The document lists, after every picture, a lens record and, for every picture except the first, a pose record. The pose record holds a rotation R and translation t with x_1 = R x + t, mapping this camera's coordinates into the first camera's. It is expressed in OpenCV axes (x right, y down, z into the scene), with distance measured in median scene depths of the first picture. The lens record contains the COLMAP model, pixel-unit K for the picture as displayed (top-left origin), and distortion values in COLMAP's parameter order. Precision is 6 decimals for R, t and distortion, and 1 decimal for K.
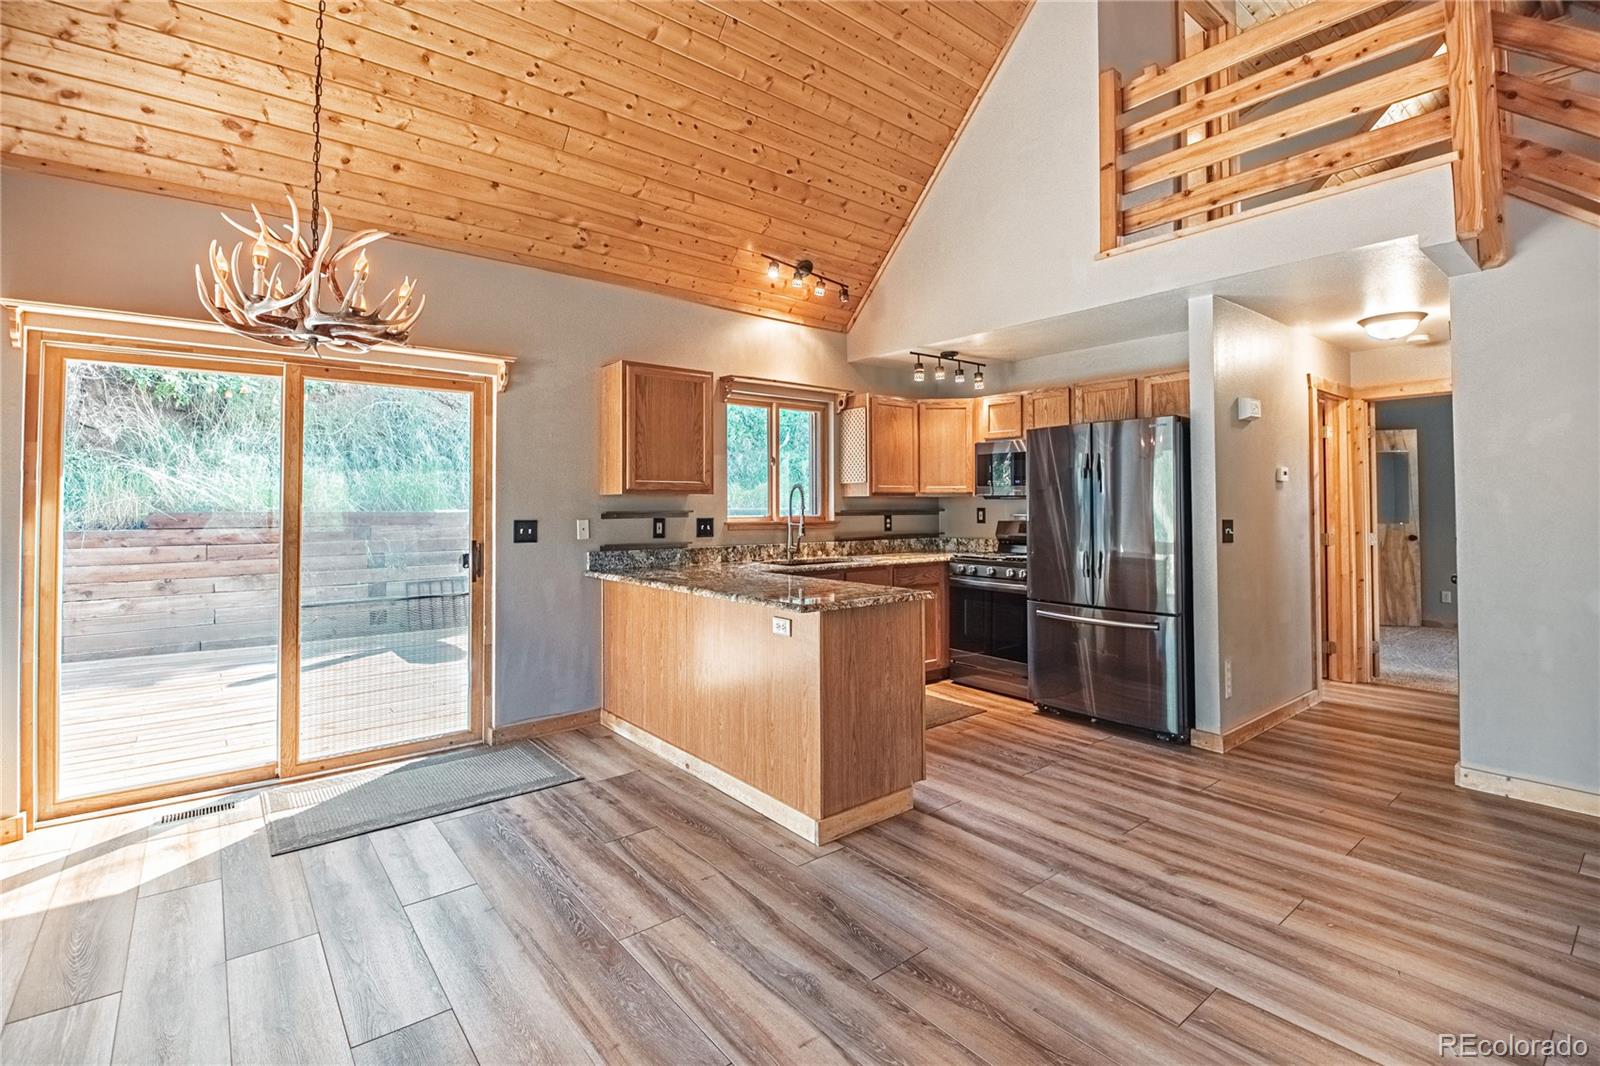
lens RADIAL K [[749.7, 0, 826.9], [0, 749.7, 498.5], [0, 0, 1]] dist [0.026261, -0.033056]
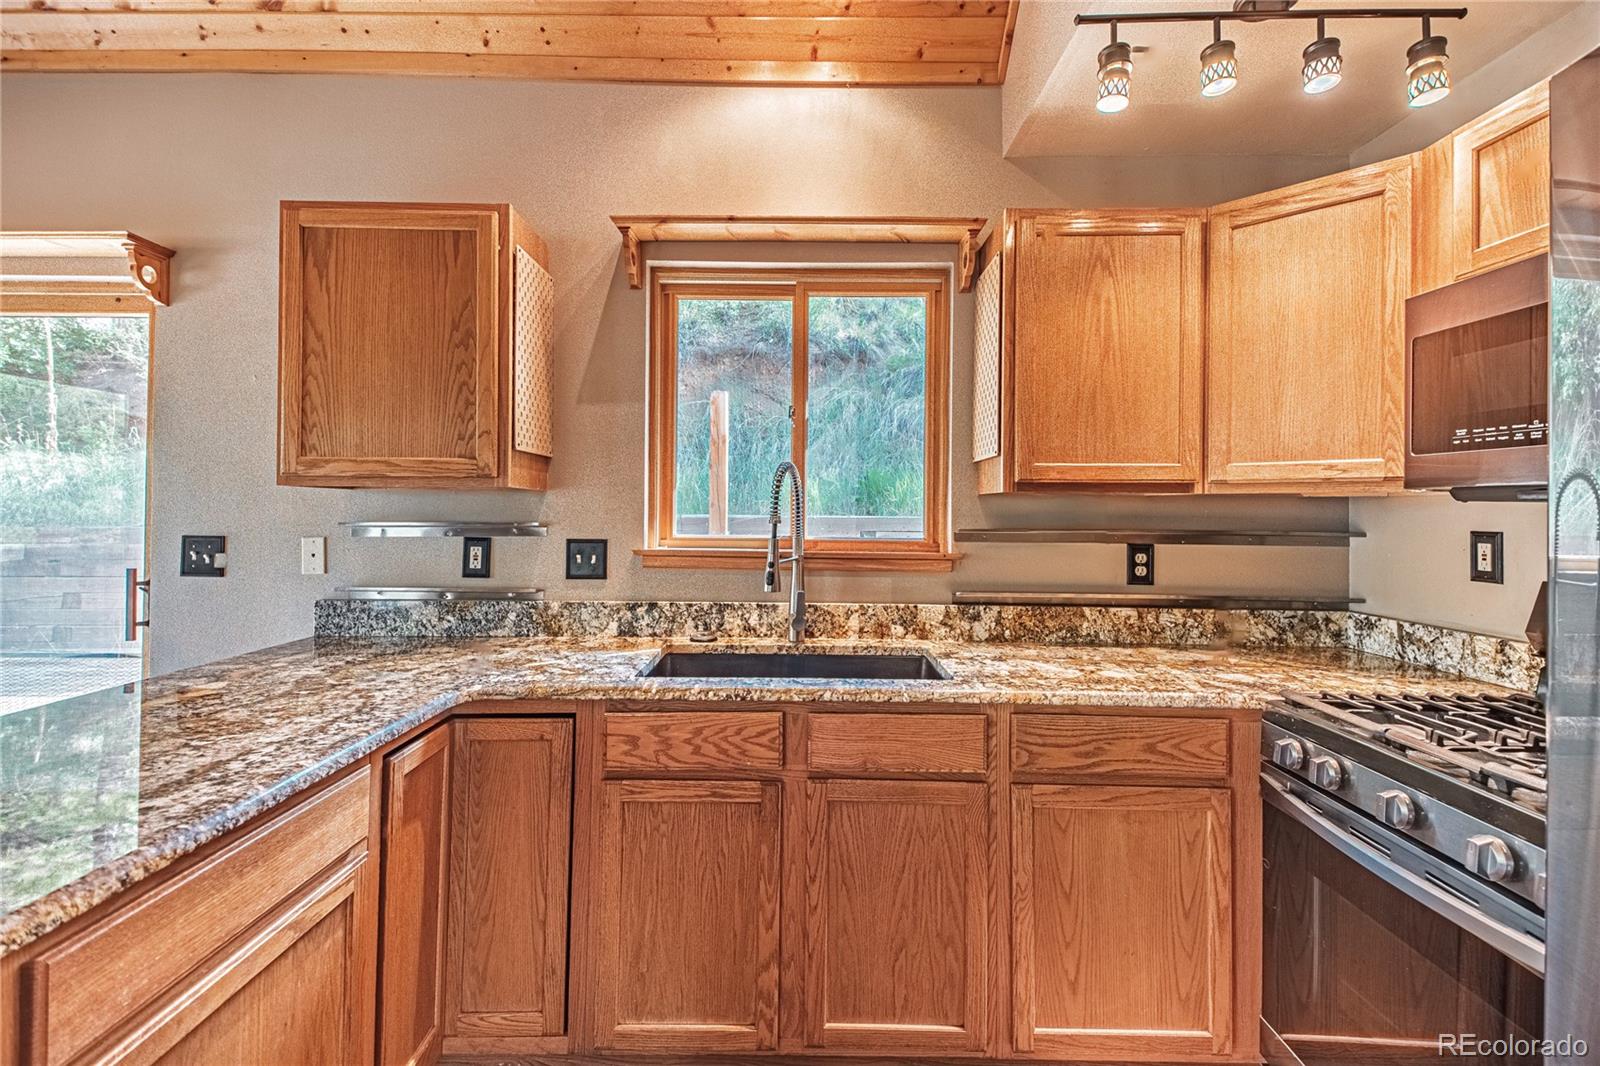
lens RADIAL K [[771.8, 0, 732.4], [0, 771.8, 503.7], [0, 0, 1]] dist [0.060602, -0.035468]
pose [[0.757423, 0.002612, -0.652919, 0.253390], [-0.003479, 0.999994, -0.000035, 0.003989], [0.652915, 0.002298, 0.757428, 0.781788]]
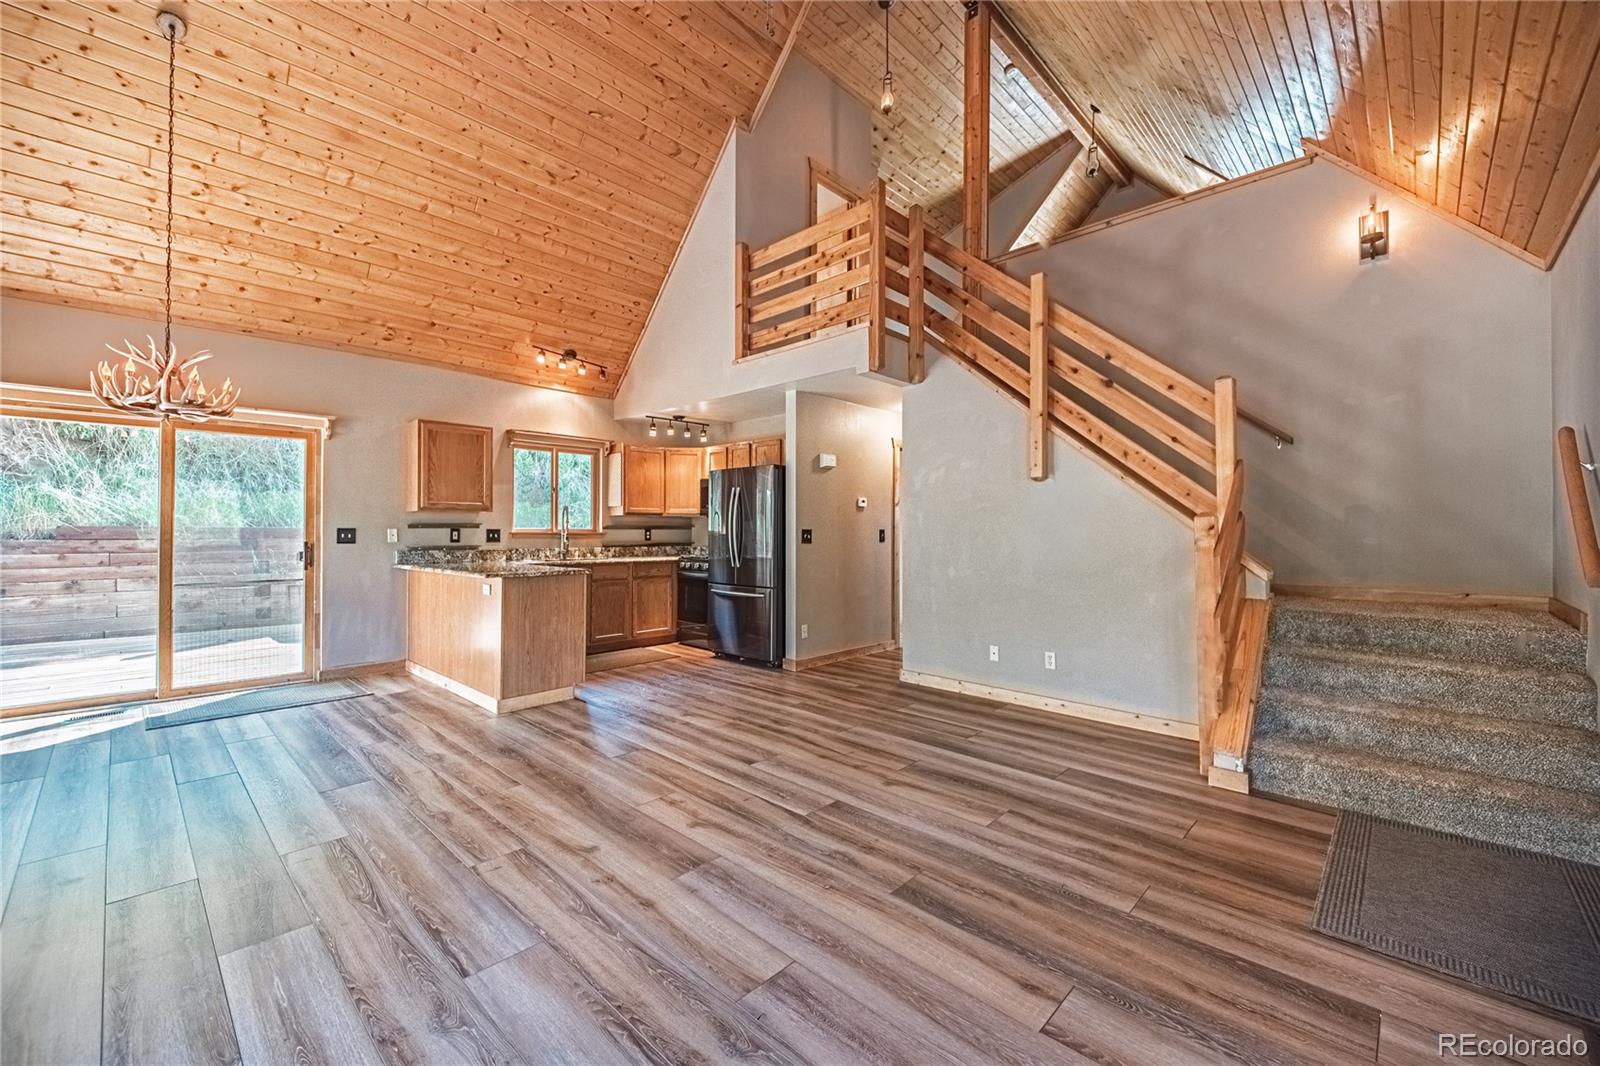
lens RADIAL K [[656.0, 0, 800.0], [0, 656.0, 533.0], [0, 0, 1]] dist [0.022507, -0.017604]
pose [[0.993507, 0.004520, 0.113685, 0.310456], [-0.006069, 0.999893, 0.013281, 0.015209], [-0.113613, -0.013885, 0.993428, -0.350866]]
